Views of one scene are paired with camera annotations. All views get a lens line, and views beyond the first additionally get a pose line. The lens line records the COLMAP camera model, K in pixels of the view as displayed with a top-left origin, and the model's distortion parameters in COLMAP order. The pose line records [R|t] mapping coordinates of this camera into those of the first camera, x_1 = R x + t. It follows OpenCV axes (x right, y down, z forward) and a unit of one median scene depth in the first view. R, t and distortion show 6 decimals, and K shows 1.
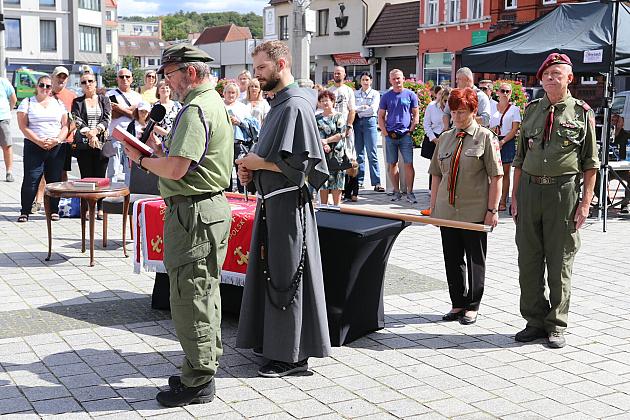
lens RADIAL K [[889.7, 0, 315.0], [0, 889.7, 210.0], [0, 0, 1]] dist [-0.020074, 0.083442]
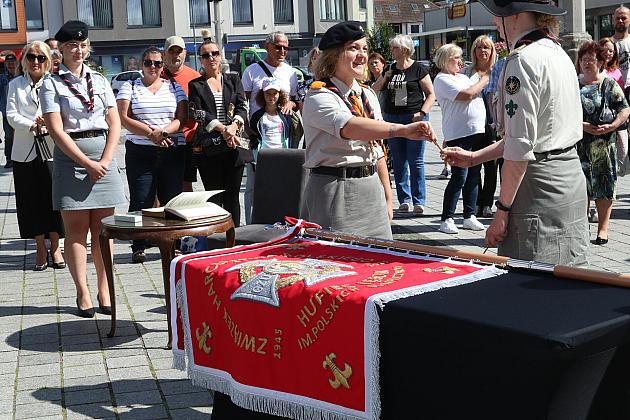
lens RADIAL K [[1083.1, 0, 315.0], [0, 1083.1, 210.0], [0, 0, 1]] dist [0.016913, 0.133954]
pose [[0.959149, -0.022318, -0.282021, 0.048001], [0.023036, 0.999734, -0.000770, -0.023586], [0.281963, -0.005759, 0.959408, 0.234721]]
